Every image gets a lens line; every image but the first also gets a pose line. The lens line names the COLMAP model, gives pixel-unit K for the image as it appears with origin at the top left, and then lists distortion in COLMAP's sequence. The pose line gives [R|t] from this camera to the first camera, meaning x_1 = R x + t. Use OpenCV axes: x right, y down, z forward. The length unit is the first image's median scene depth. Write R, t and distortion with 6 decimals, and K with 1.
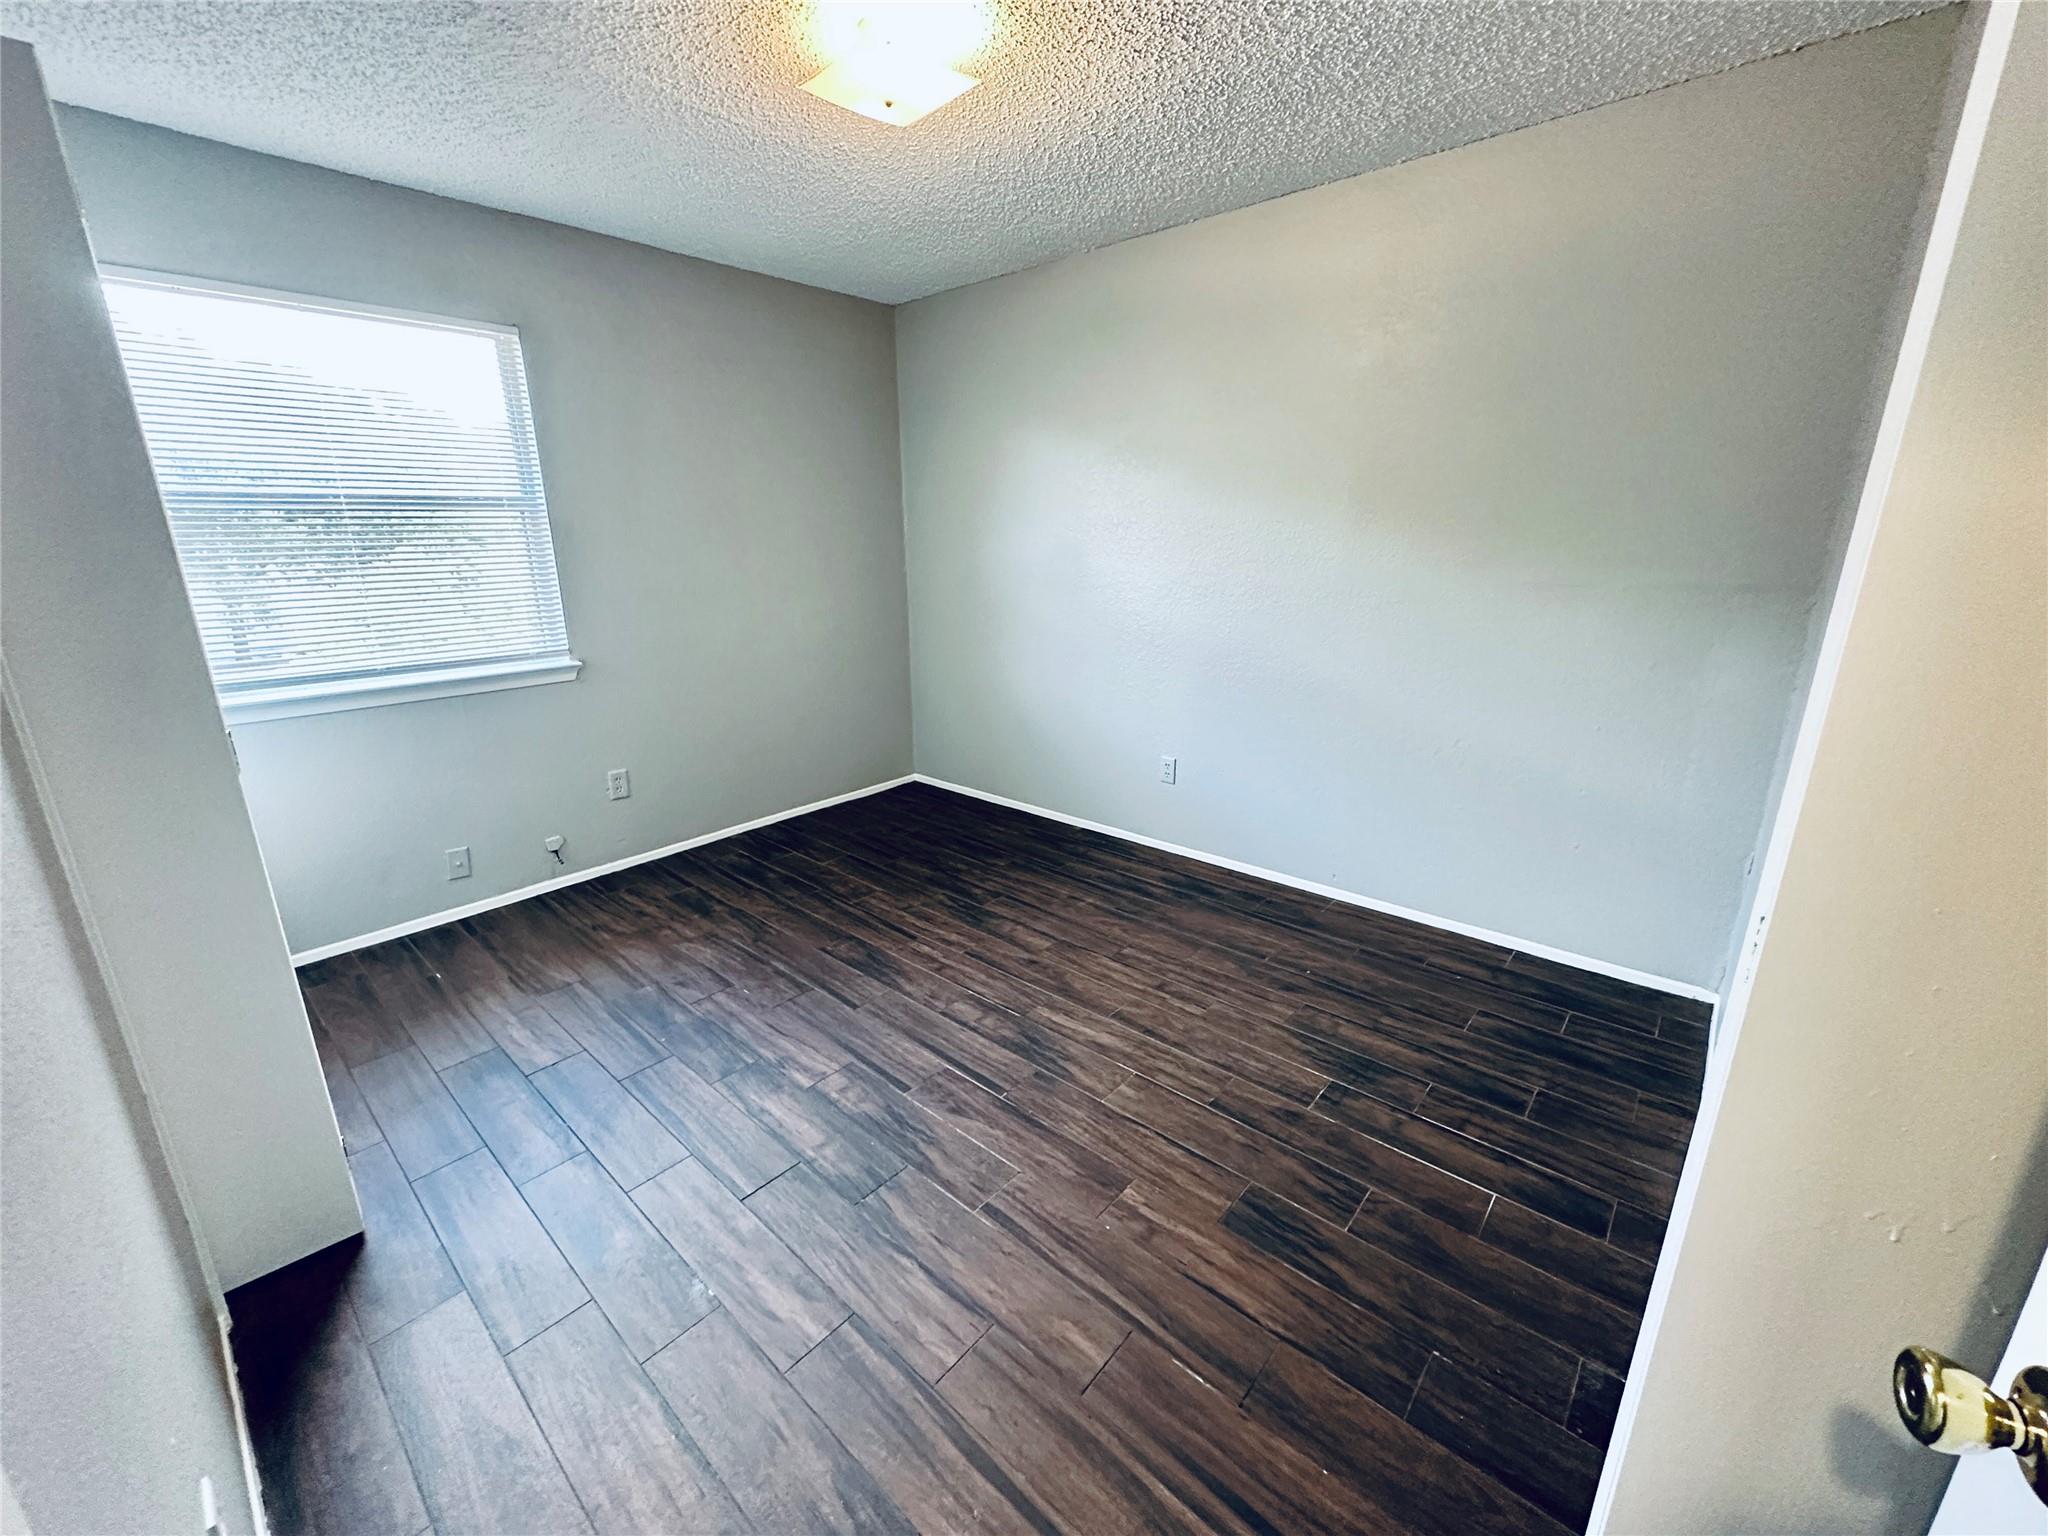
lens RADIAL K [[819.3, 0, 1027.0], [0, 819.3, 767.9], [0, 0, 1]] dist [-0.004255, 0.001239]
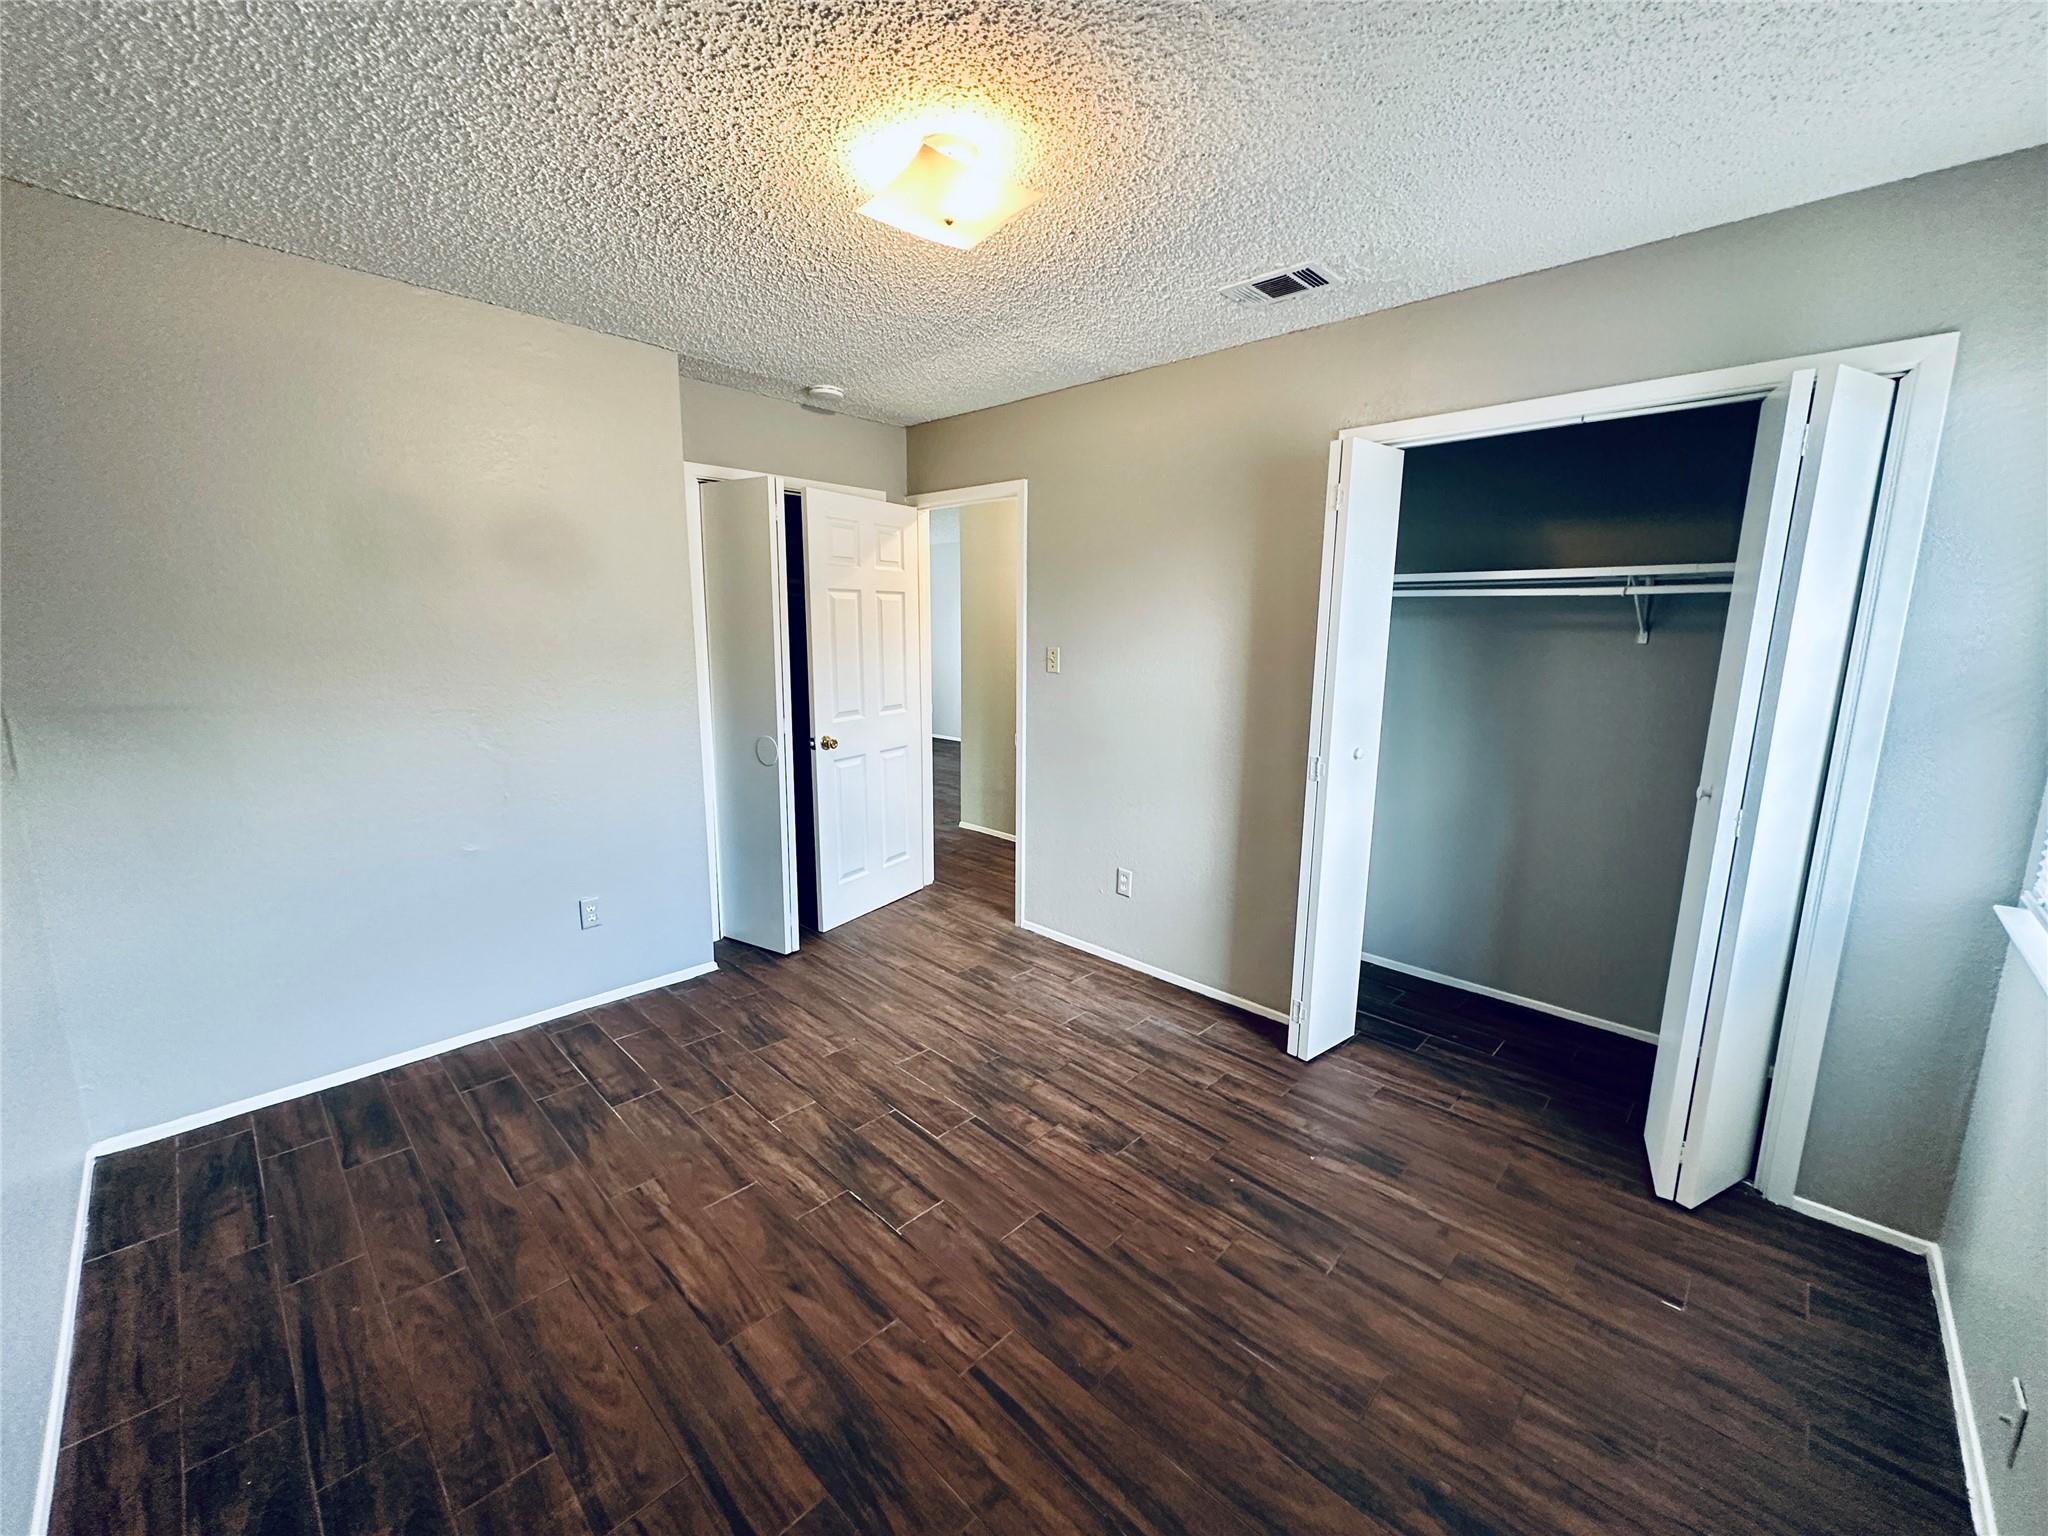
lens RADIAL K [[819.3, 0, 1030.9], [0, 819.3, 769.4], [0, 0, 1]] dist [-0.004255, 0.001239]
pose [[-0.999221, -0.012378, 0.037485, -0.238300], [0.005308, 0.898810, 0.438306, -0.508707], [-0.039117, 0.438163, -0.898044, 1.635344]]
